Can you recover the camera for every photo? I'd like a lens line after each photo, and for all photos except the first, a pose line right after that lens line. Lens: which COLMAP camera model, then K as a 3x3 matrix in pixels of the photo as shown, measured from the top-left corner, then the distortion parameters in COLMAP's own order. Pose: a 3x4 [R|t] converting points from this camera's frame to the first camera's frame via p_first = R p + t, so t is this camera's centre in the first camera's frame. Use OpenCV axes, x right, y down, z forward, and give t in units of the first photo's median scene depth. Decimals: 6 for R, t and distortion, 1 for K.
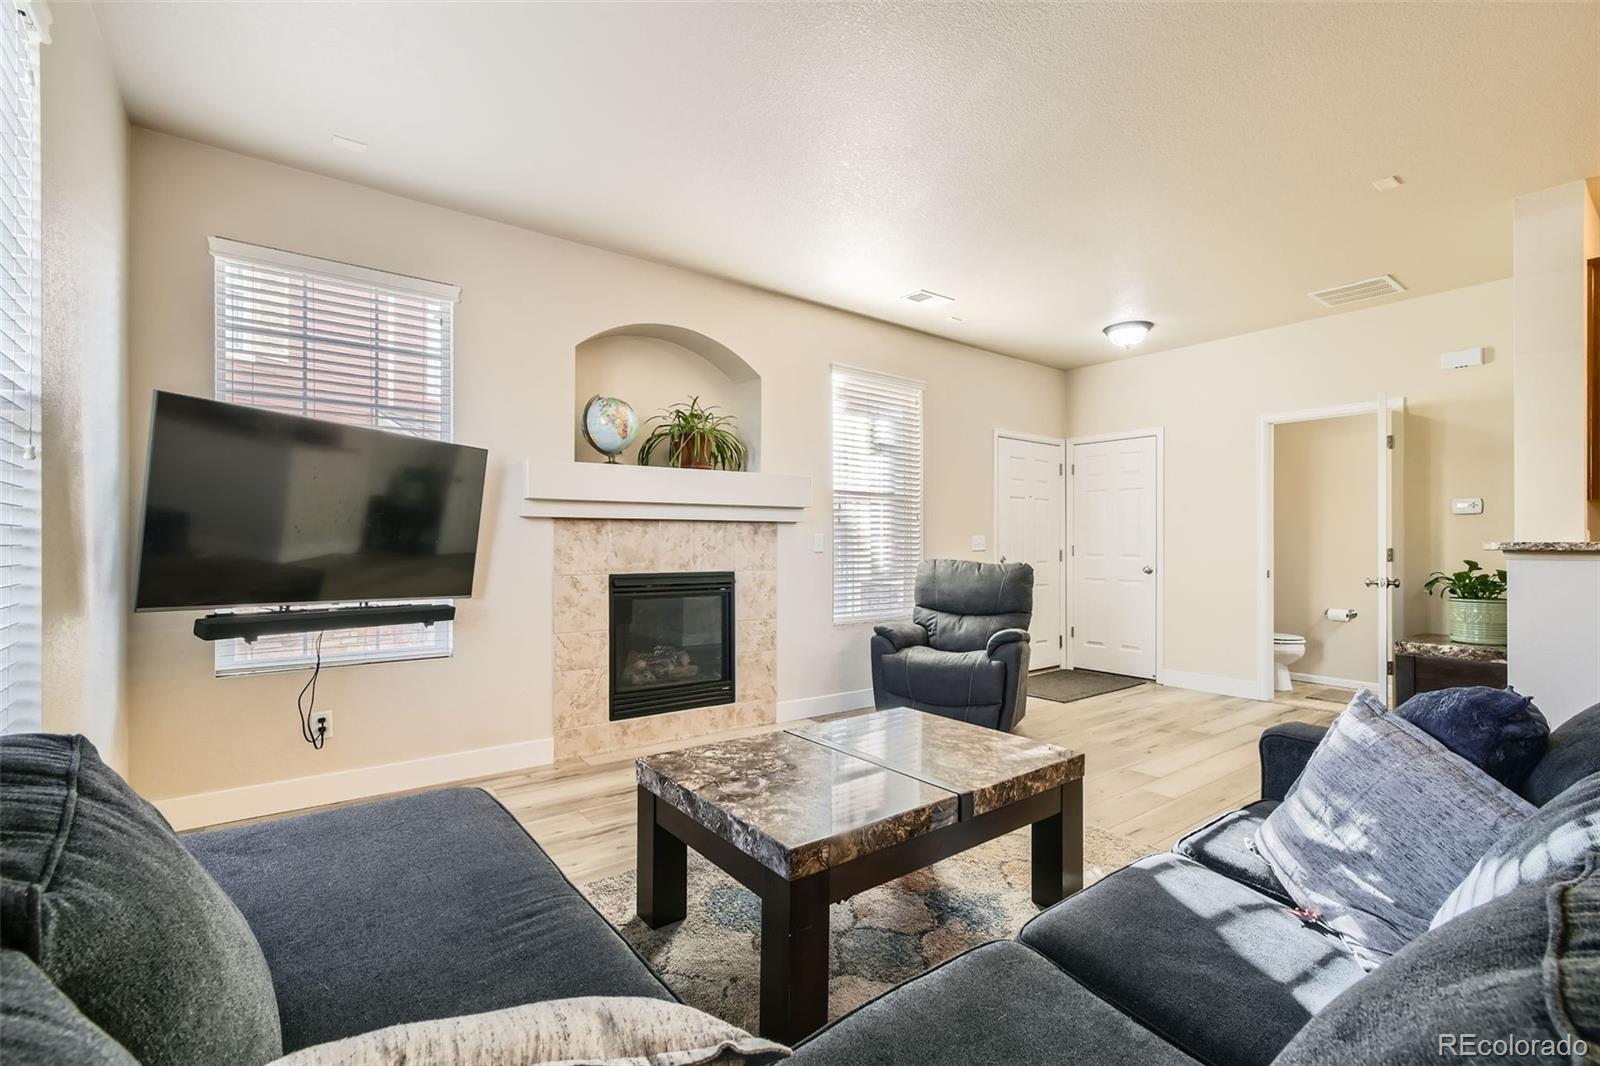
lens RADIAL K [[735.2, 0, 783.7], [0, 735.2, 535.6], [0, 0, 1]] dist [-0.001010, 0.003537]
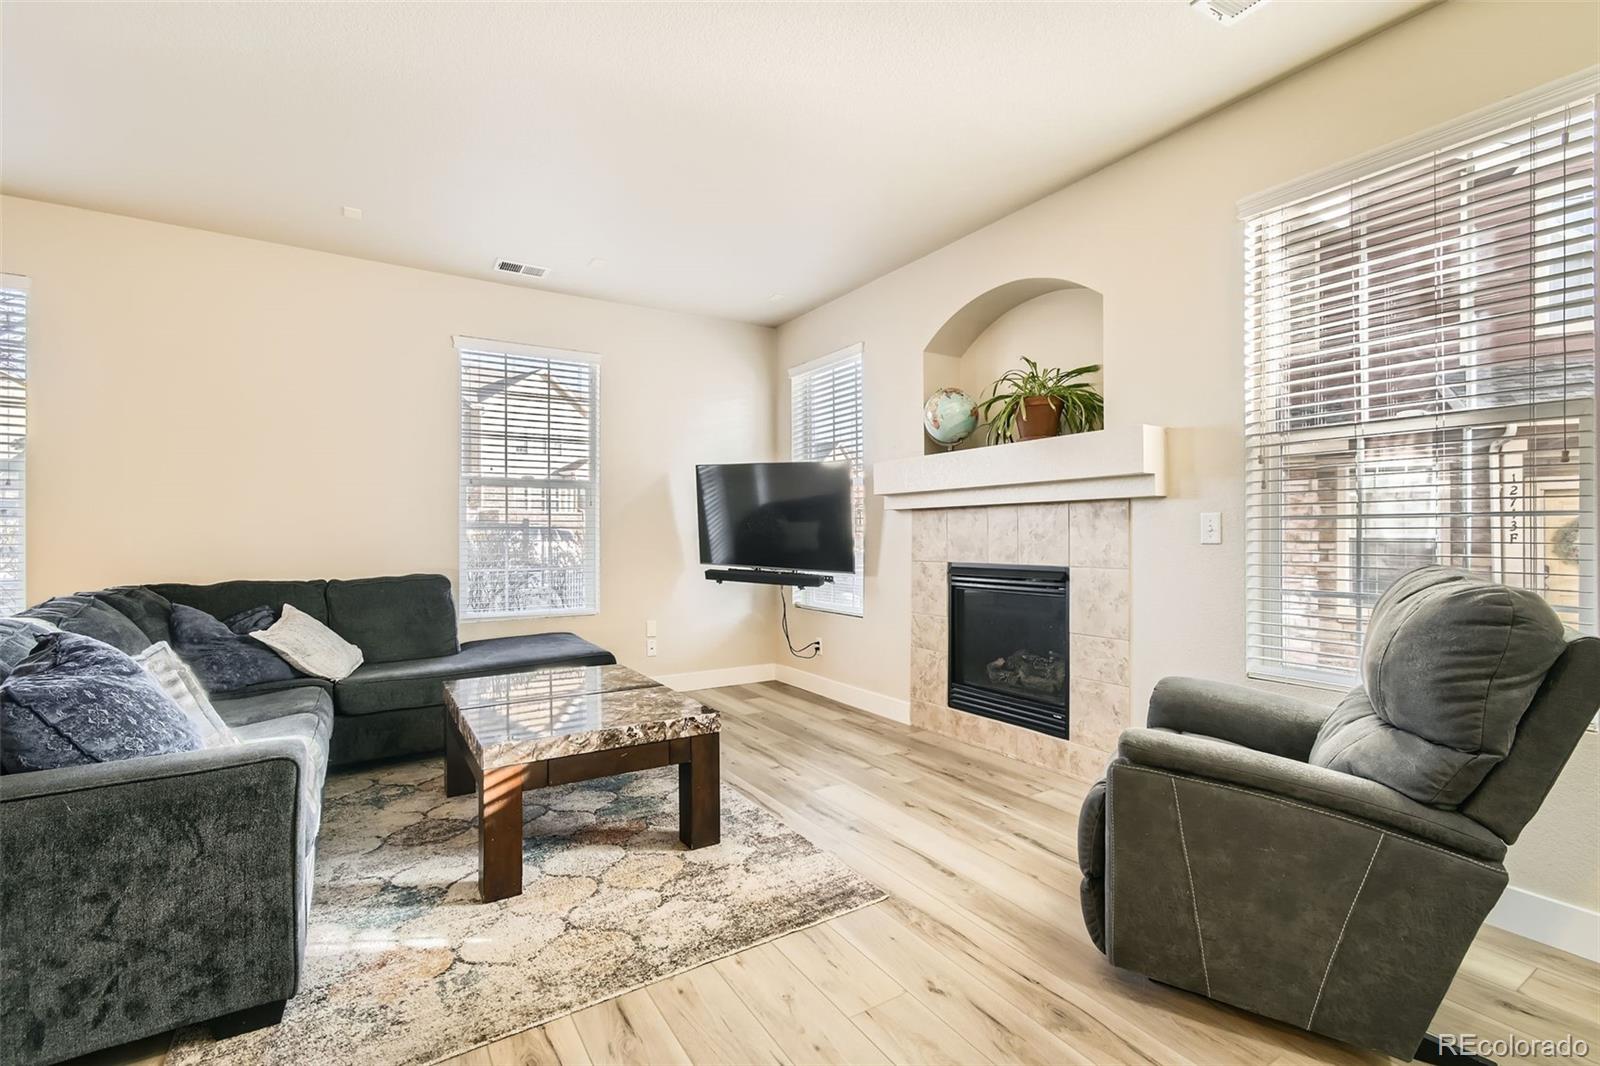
lens RADIAL K [[735.2, 0, 797.9], [0, 735.2, 531.6], [0, 0, 1]] dist [-0.001010, 0.003537]
pose [[-0.077602, -0.006785, -0.996961, 0.761718], [0.014922, 0.999857, -0.007967, 0.014624], [0.996873, -0.015495, -0.077489, 0.838542]]
